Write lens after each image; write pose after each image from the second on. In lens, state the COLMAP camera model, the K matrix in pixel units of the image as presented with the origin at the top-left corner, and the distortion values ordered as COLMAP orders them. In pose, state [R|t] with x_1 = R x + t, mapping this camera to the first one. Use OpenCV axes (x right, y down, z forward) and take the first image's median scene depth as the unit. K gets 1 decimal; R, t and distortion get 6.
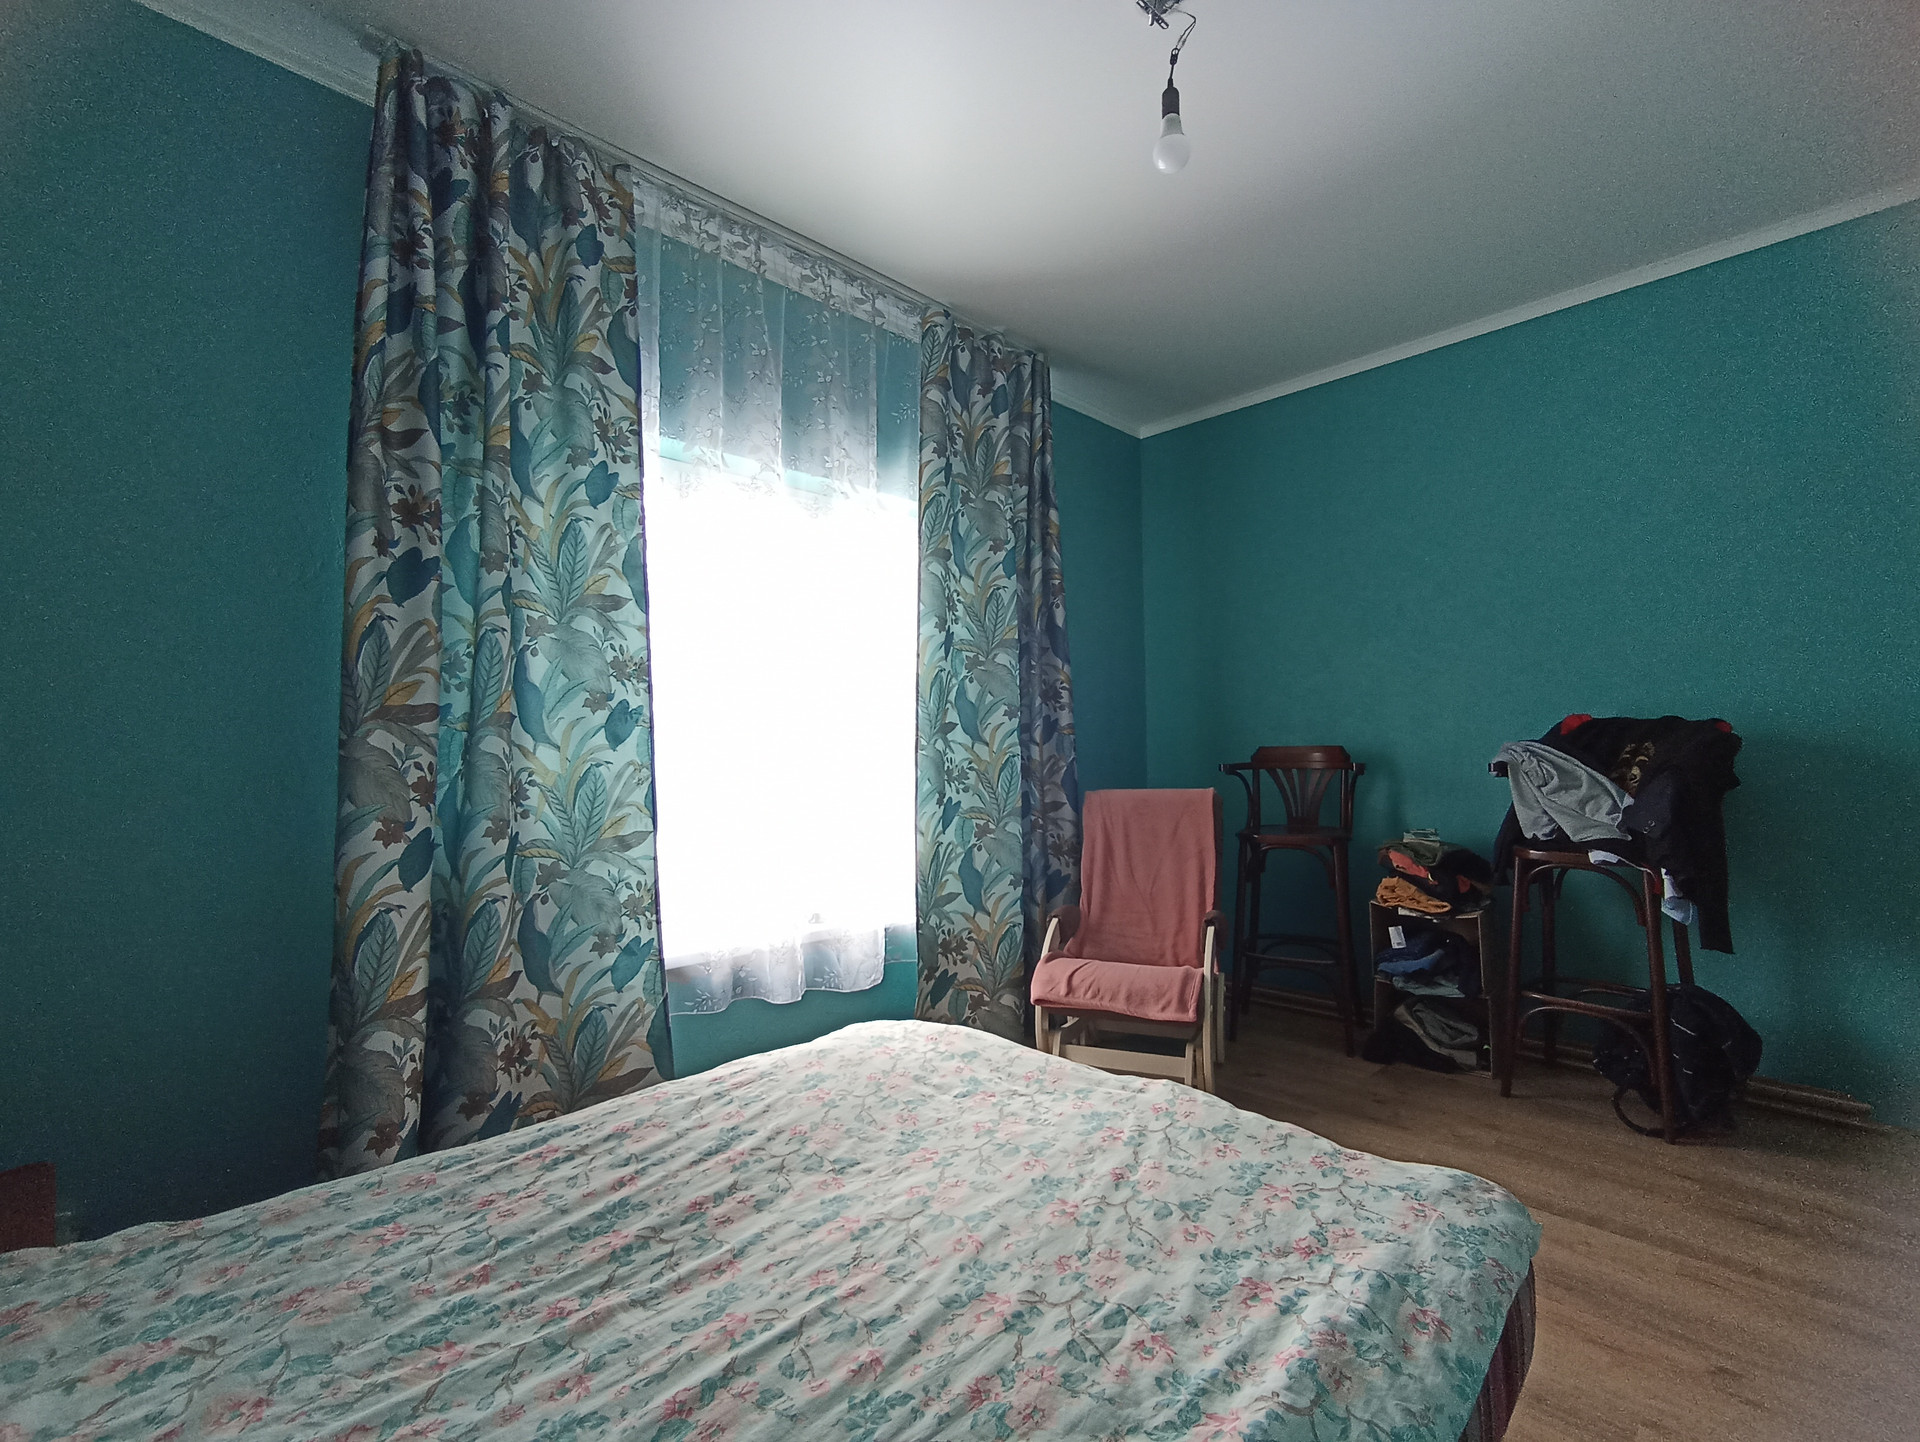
lens RADIAL K [[861.8, 0, 953.7], [0, 861.8, 731.1], [0, 0, 1]] dist [-0.002367, -0.000087]
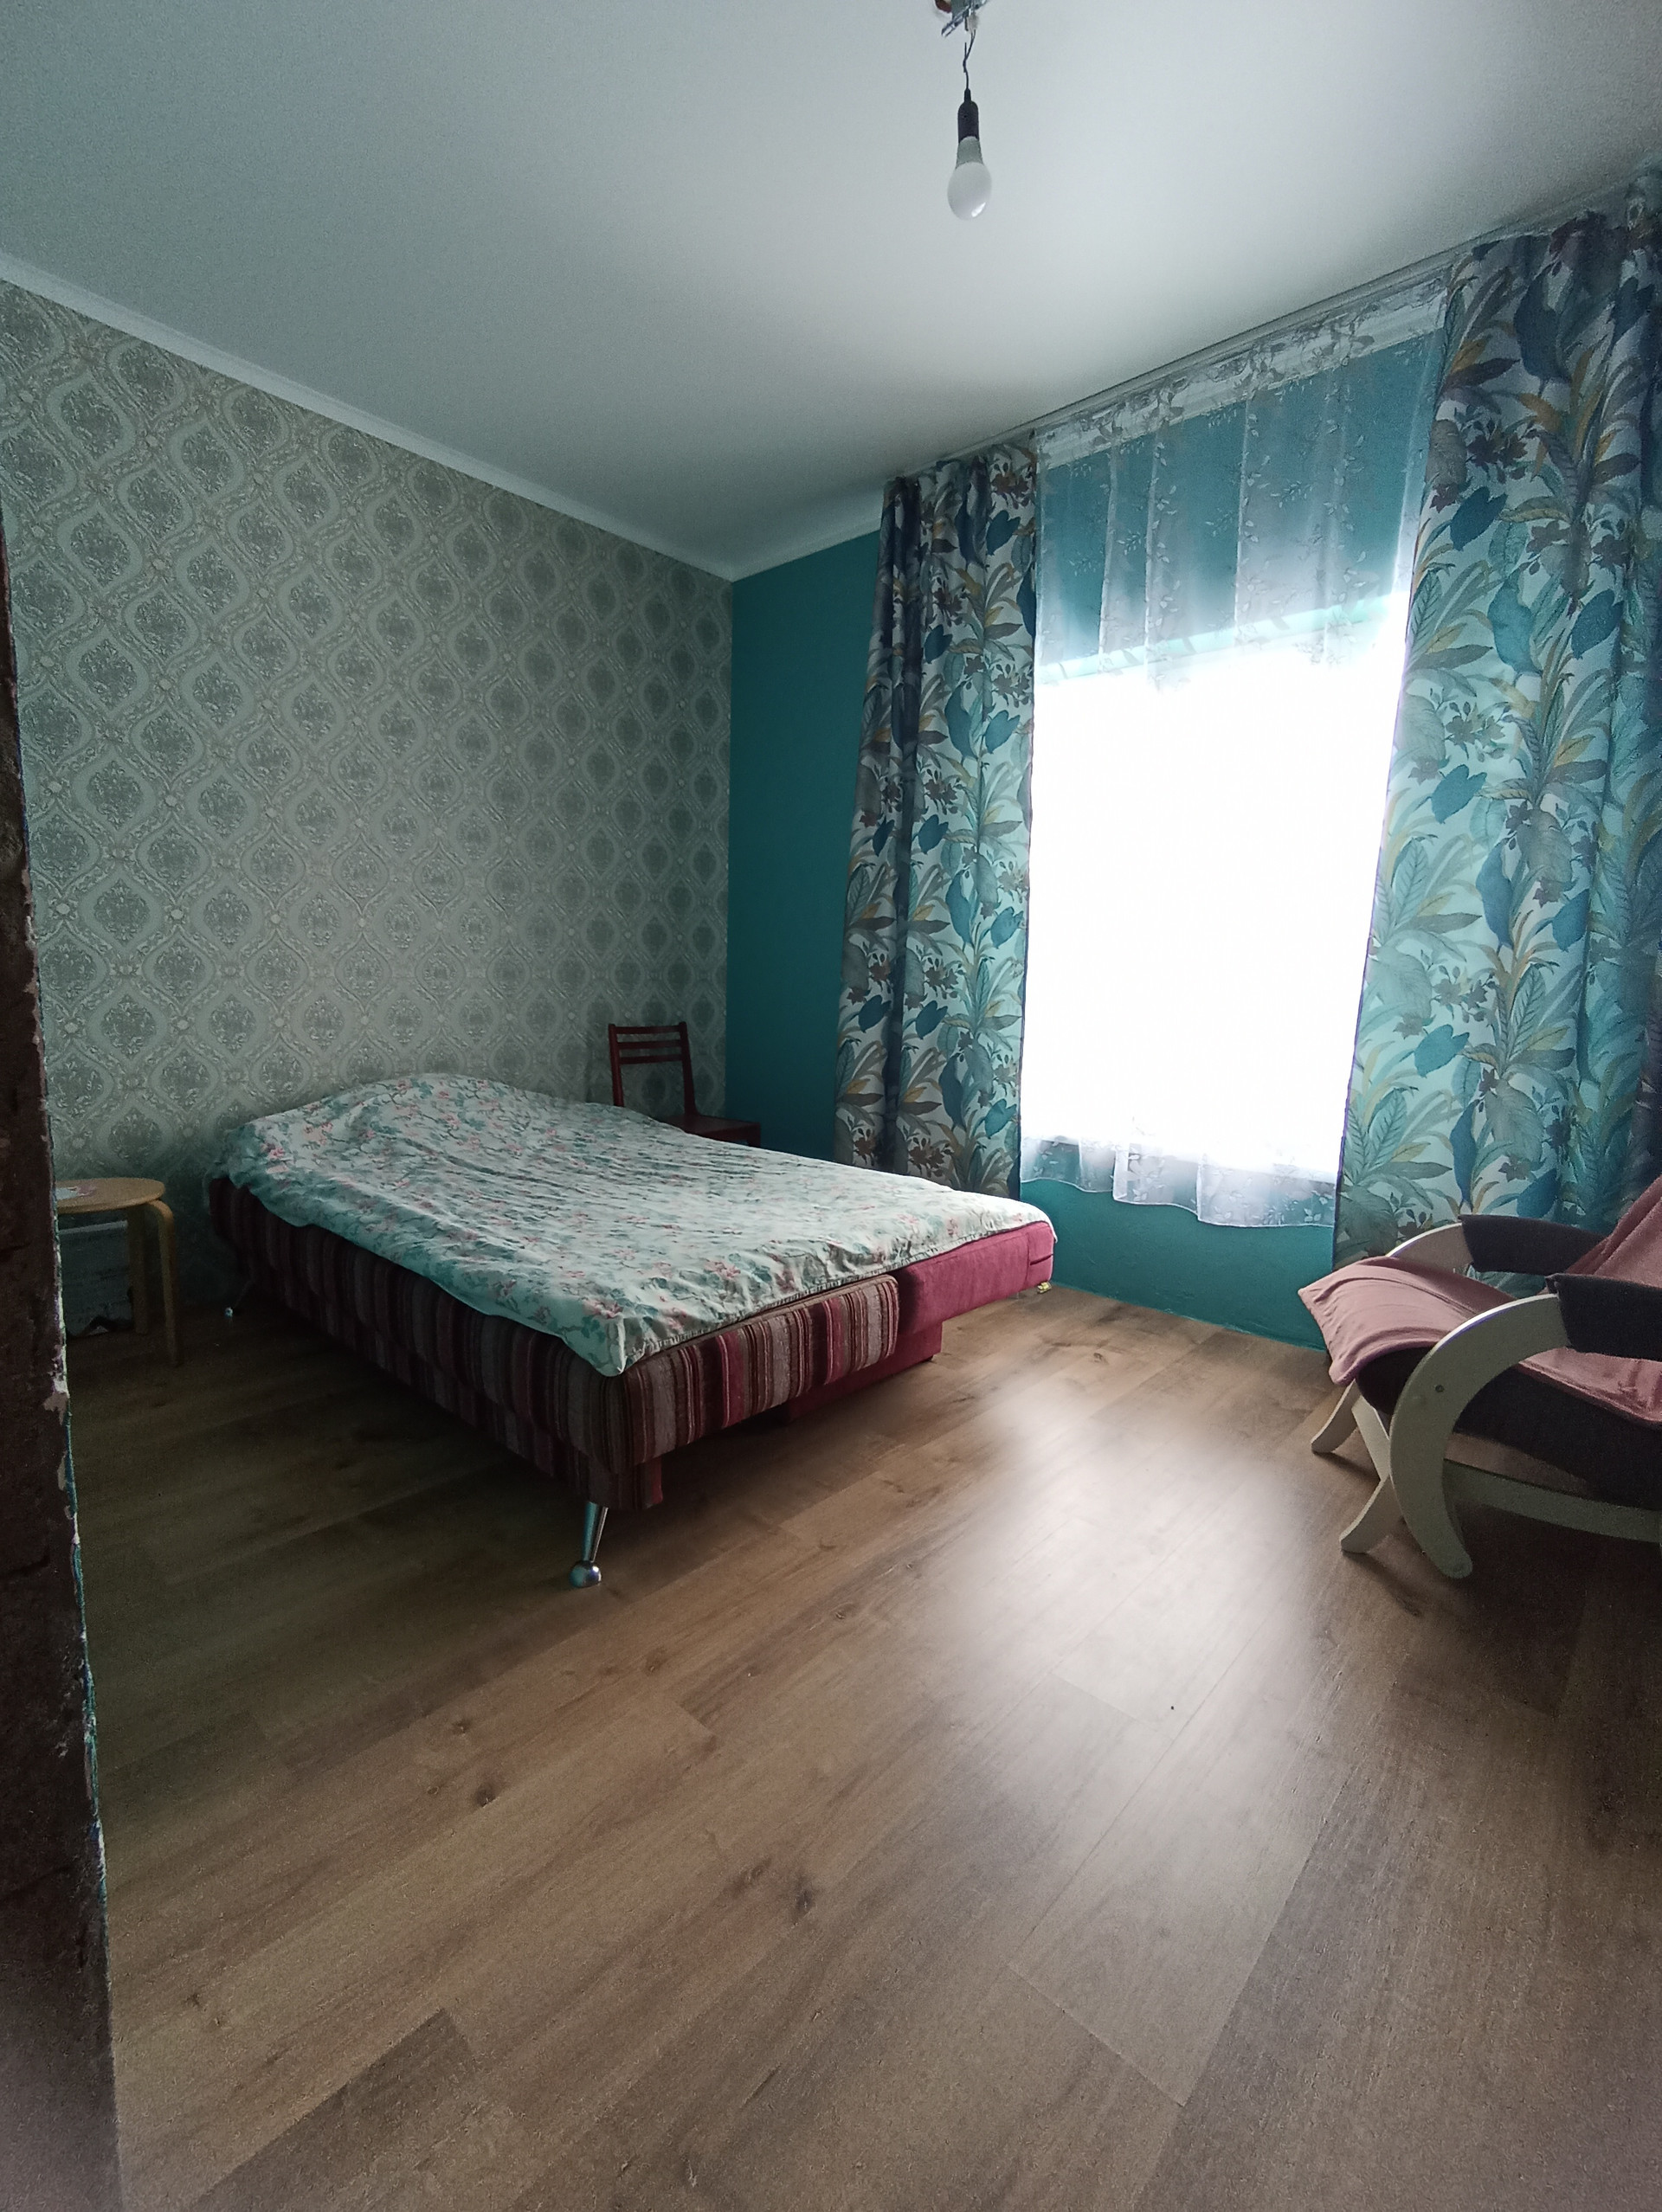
lens RADIAL K [[1012.4, 0, 830.6], [0, 1012.4, 1064.7], [0, 0, 1]] dist [-0.000451, 0.028785]
pose [[0.086066, 0.112832, -0.989880, 1.040192], [0.000759, 0.993559, 0.113317, 0.023208], [0.996289, -0.010504, 0.085426, 0.621007]]
